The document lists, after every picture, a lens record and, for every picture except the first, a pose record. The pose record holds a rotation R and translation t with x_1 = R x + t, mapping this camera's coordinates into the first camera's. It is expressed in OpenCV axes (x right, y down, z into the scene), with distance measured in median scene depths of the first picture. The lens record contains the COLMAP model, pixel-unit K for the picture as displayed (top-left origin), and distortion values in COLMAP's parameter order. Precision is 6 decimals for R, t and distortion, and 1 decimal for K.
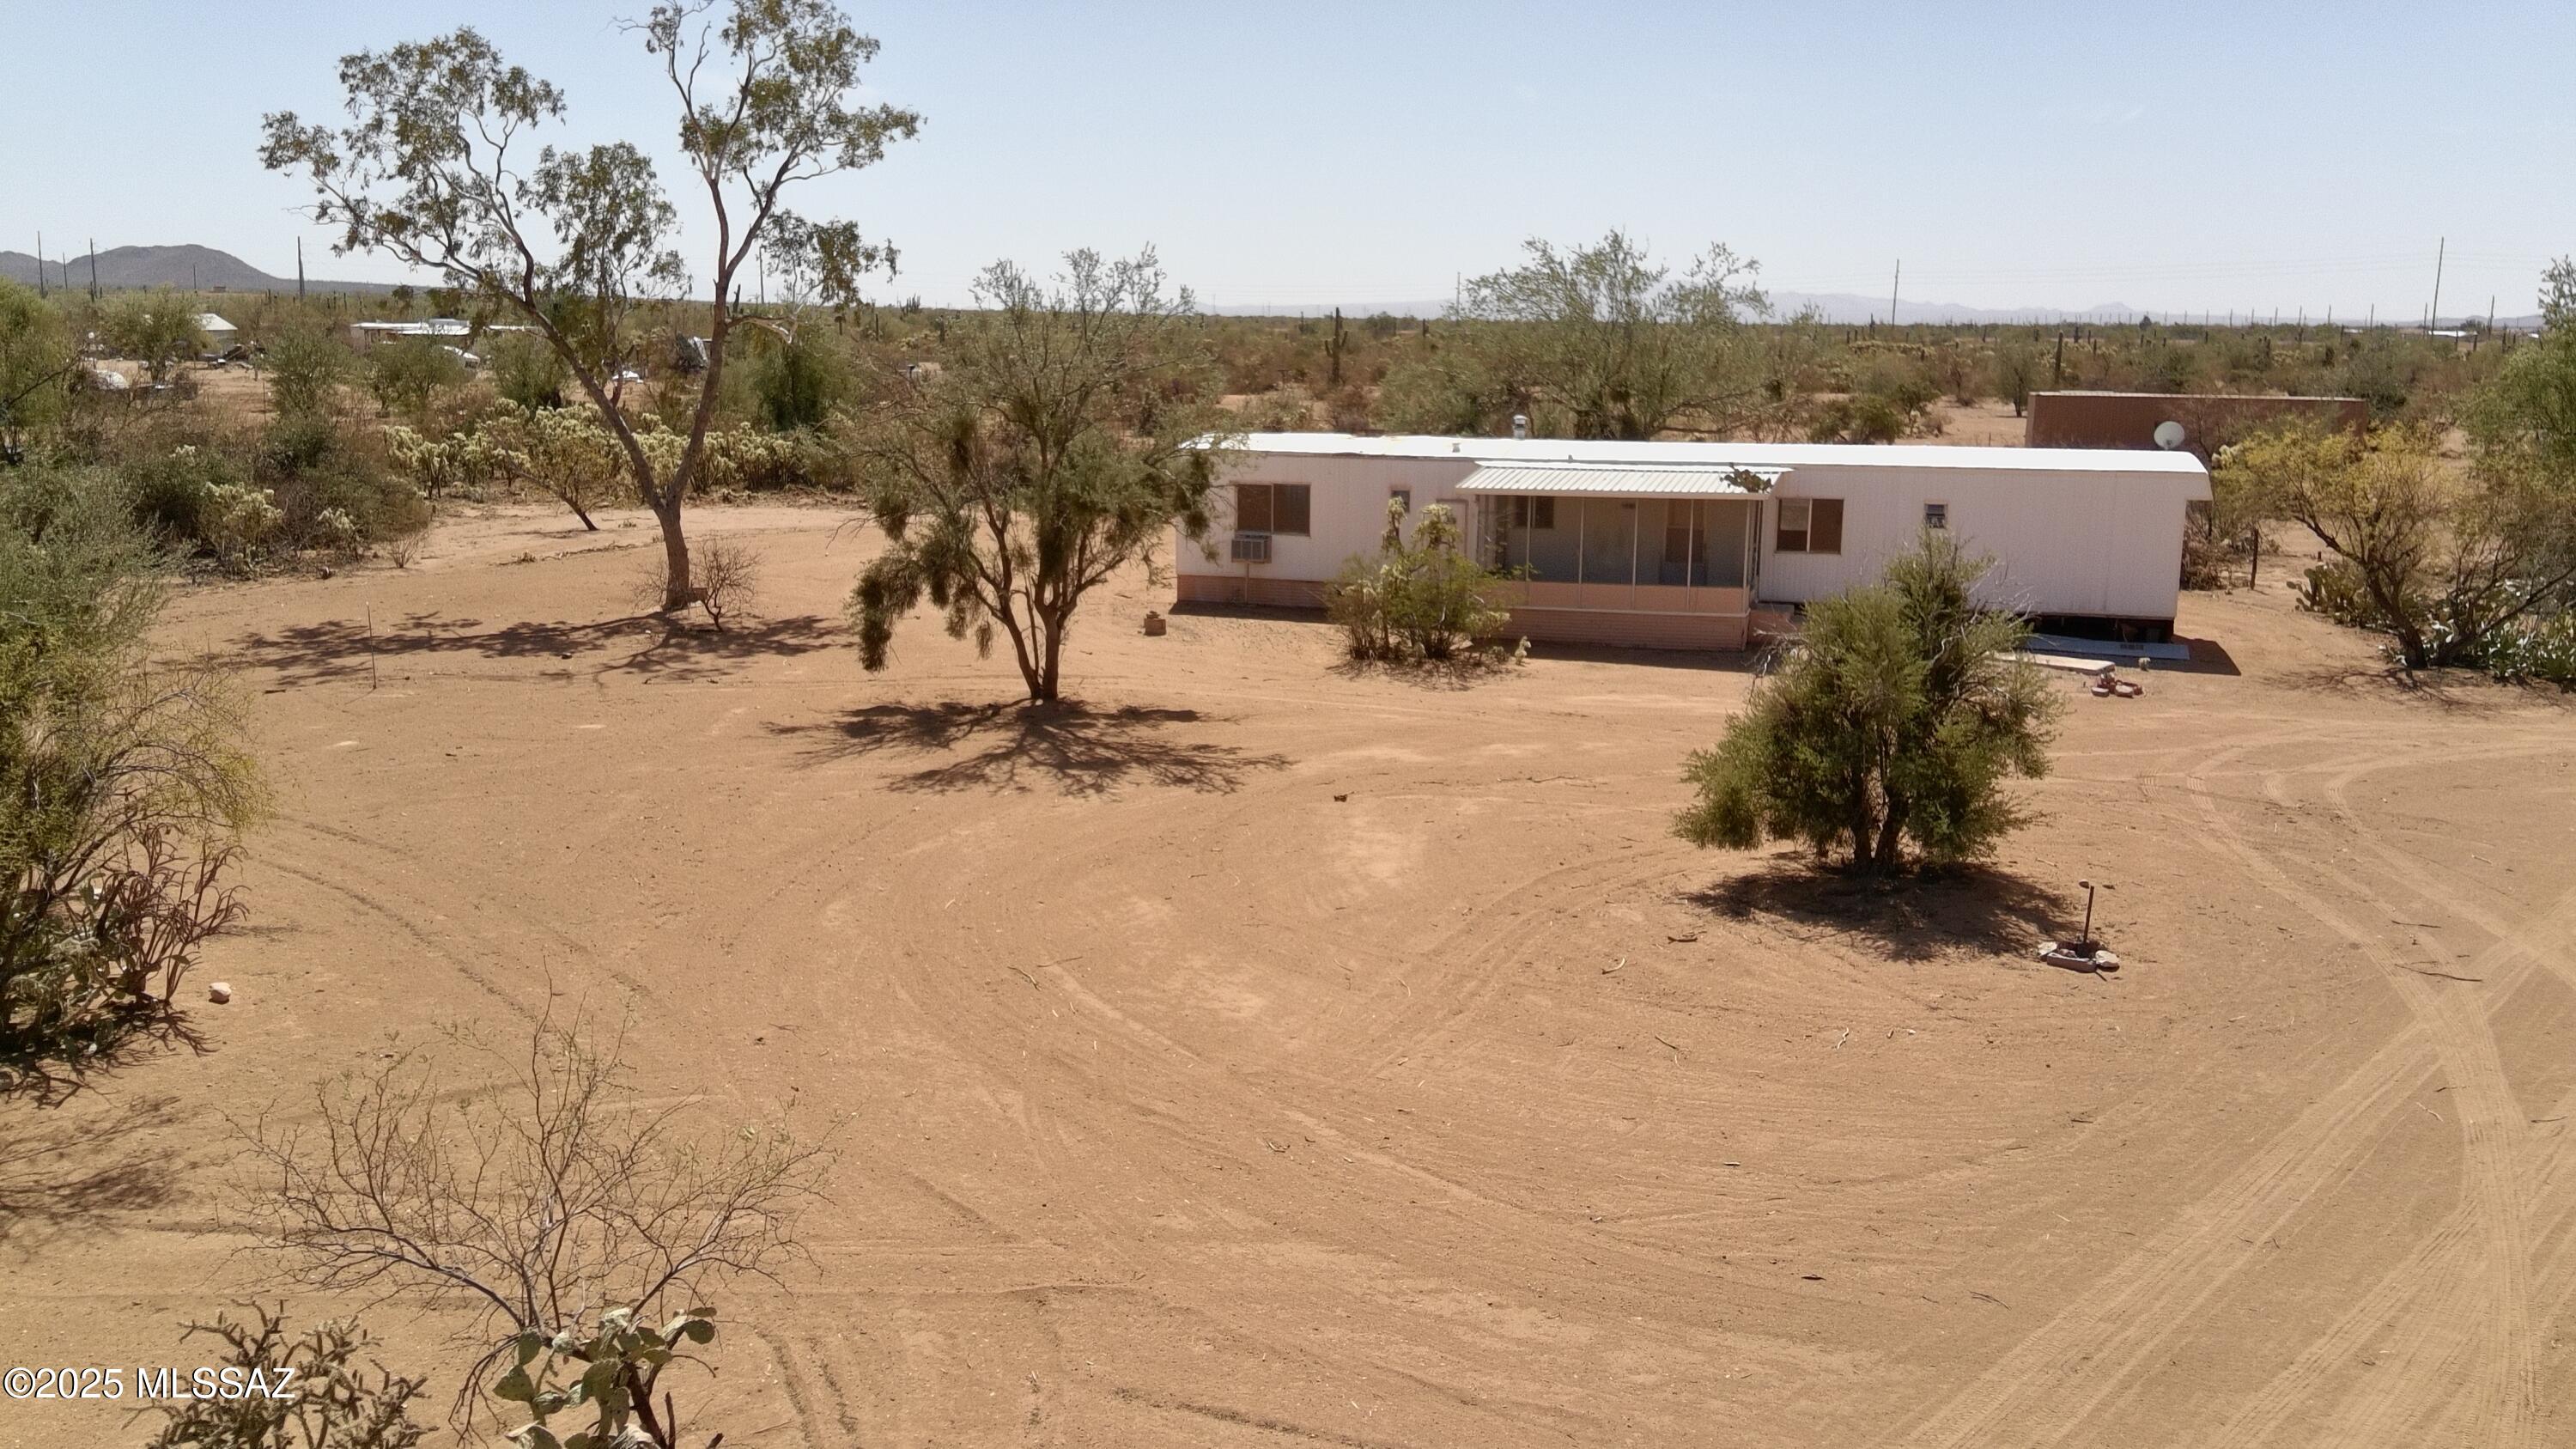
lens RADIAL K [[1961.7, 0, 1288.0], [0, 1961.7, 724.5], [0, 0, 1]] dist [-0.001674, -0.001590]
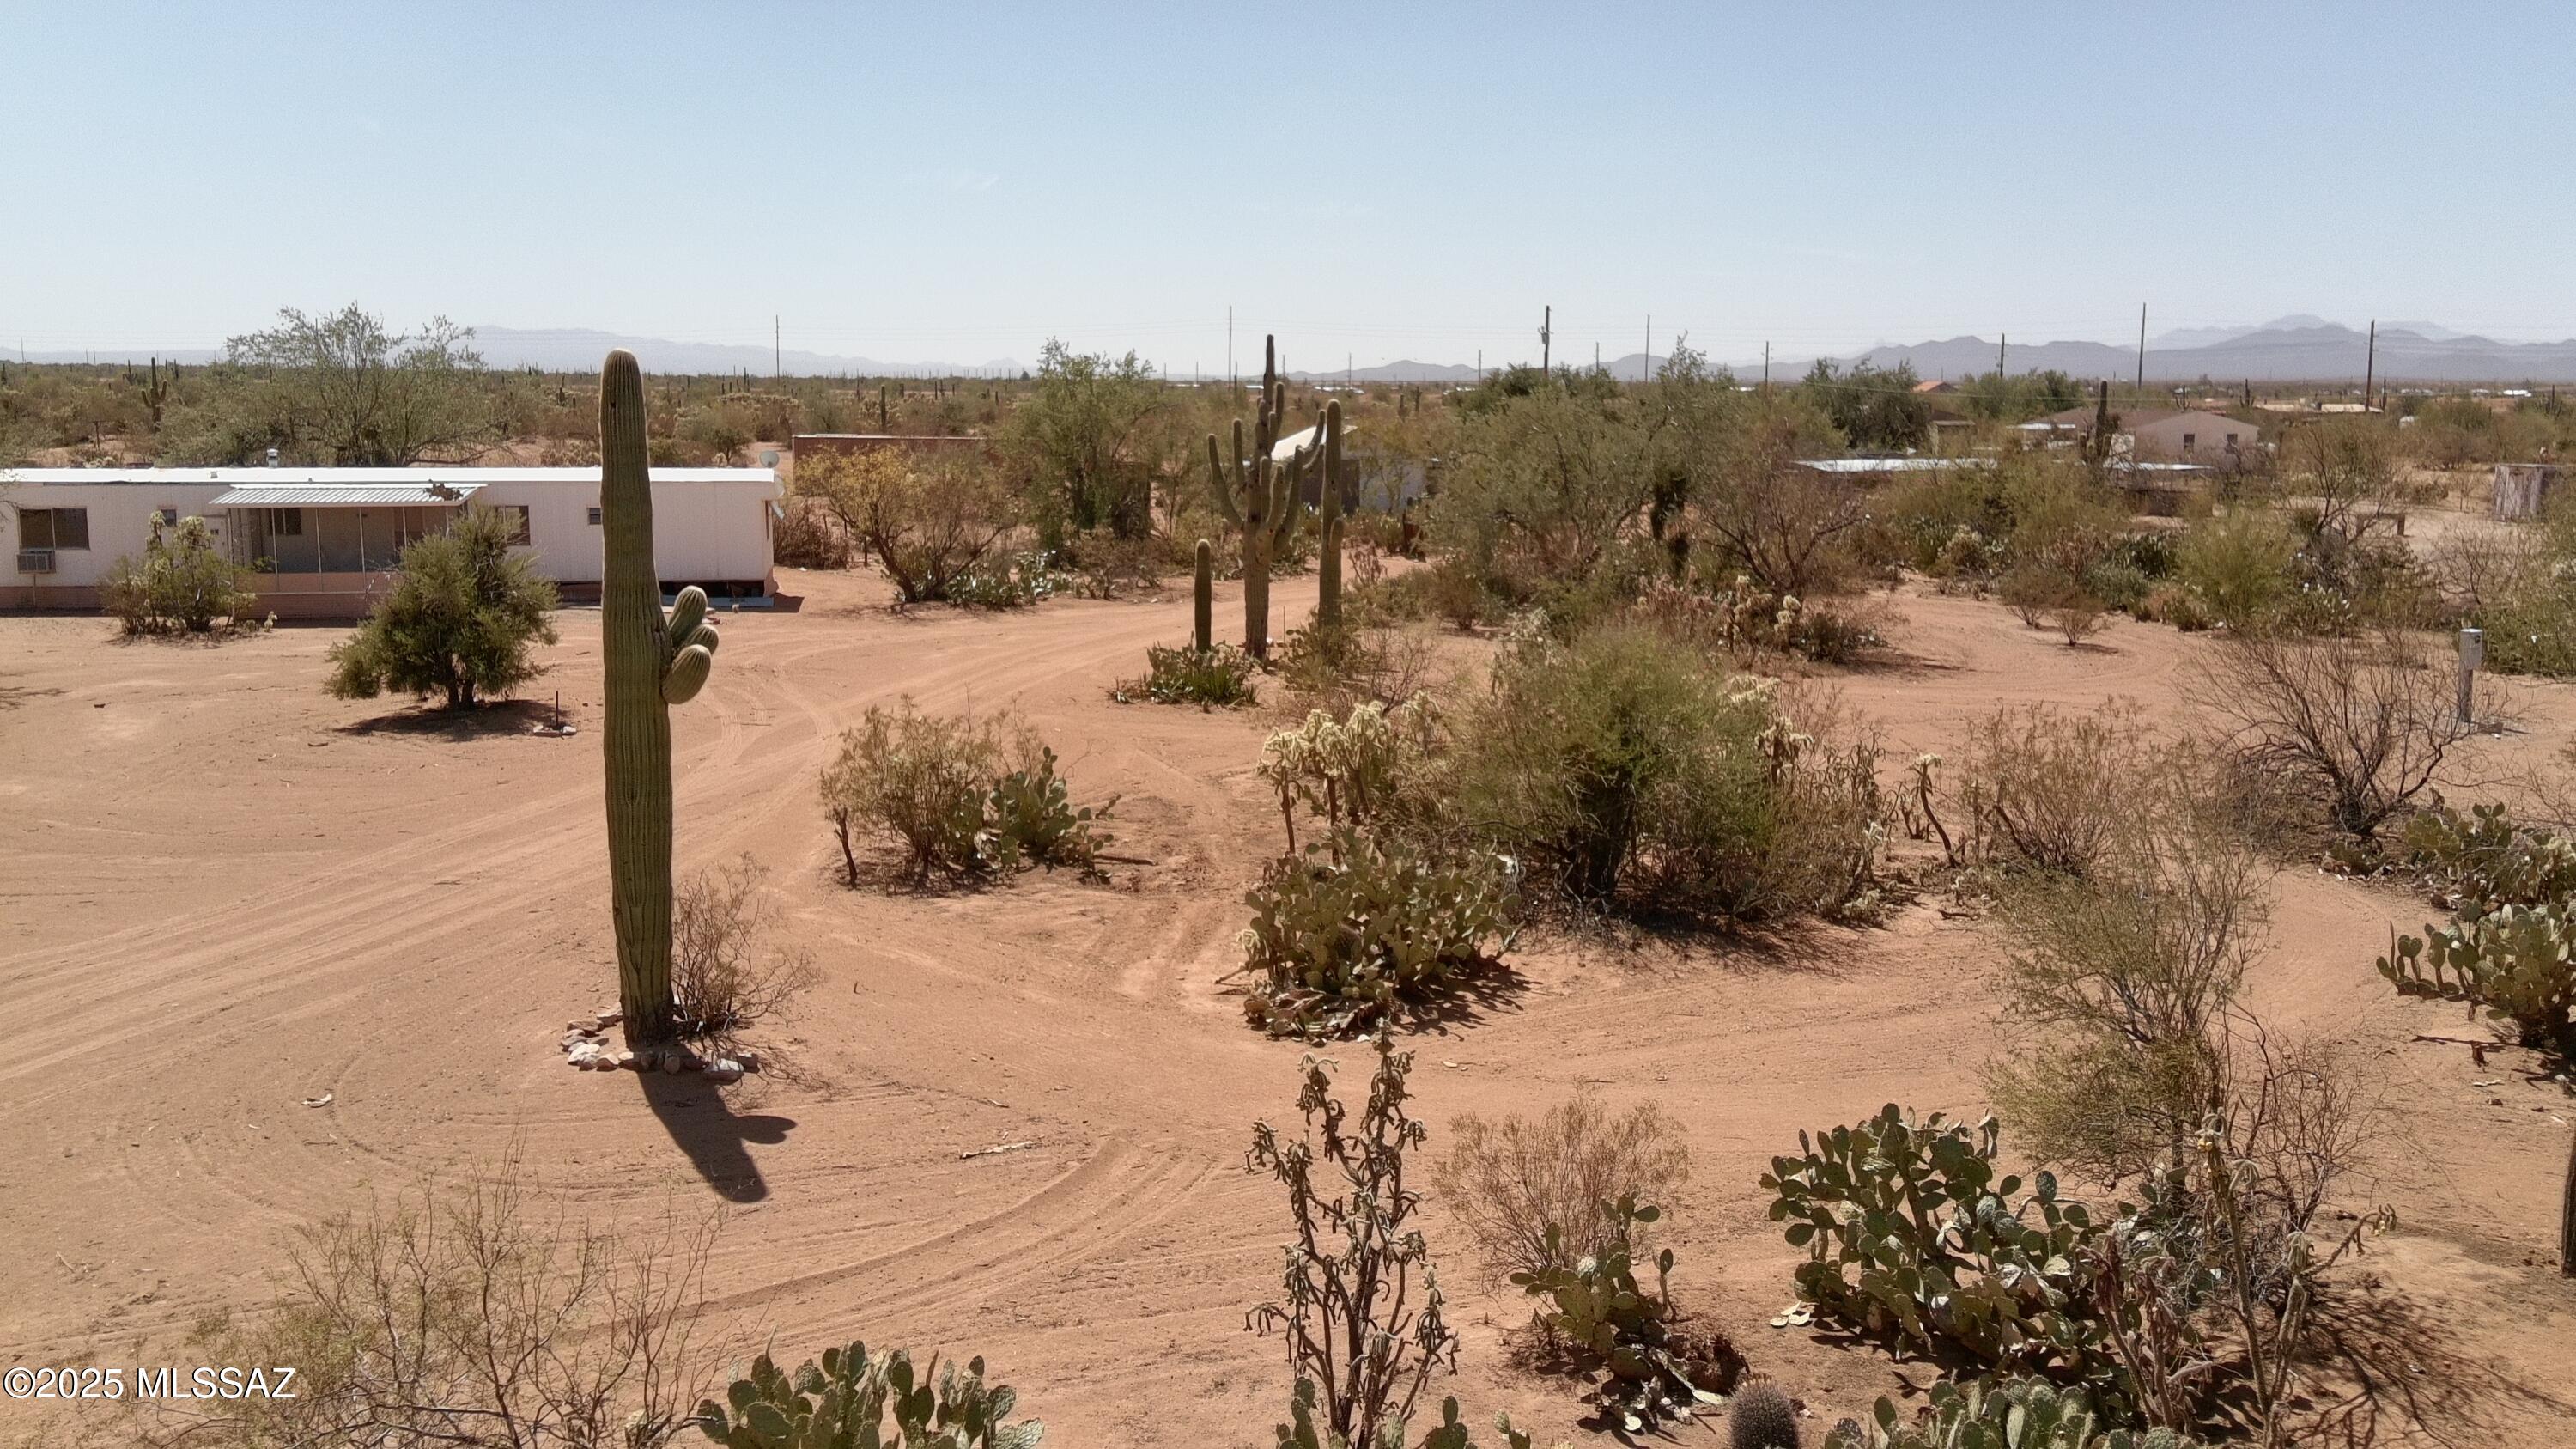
lens RADIAL K [[2156.3, 0, 1288.0], [0, 2156.3, 724.5], [0, 0, 1]] dist [0.132888, -0.229744]
pose [[0.889058, -0.070536, 0.452328, 0.053342], [0.089644, 0.995754, -0.020918, 0.120793], [-0.448932, 0.059146, 0.891606, -0.613962]]
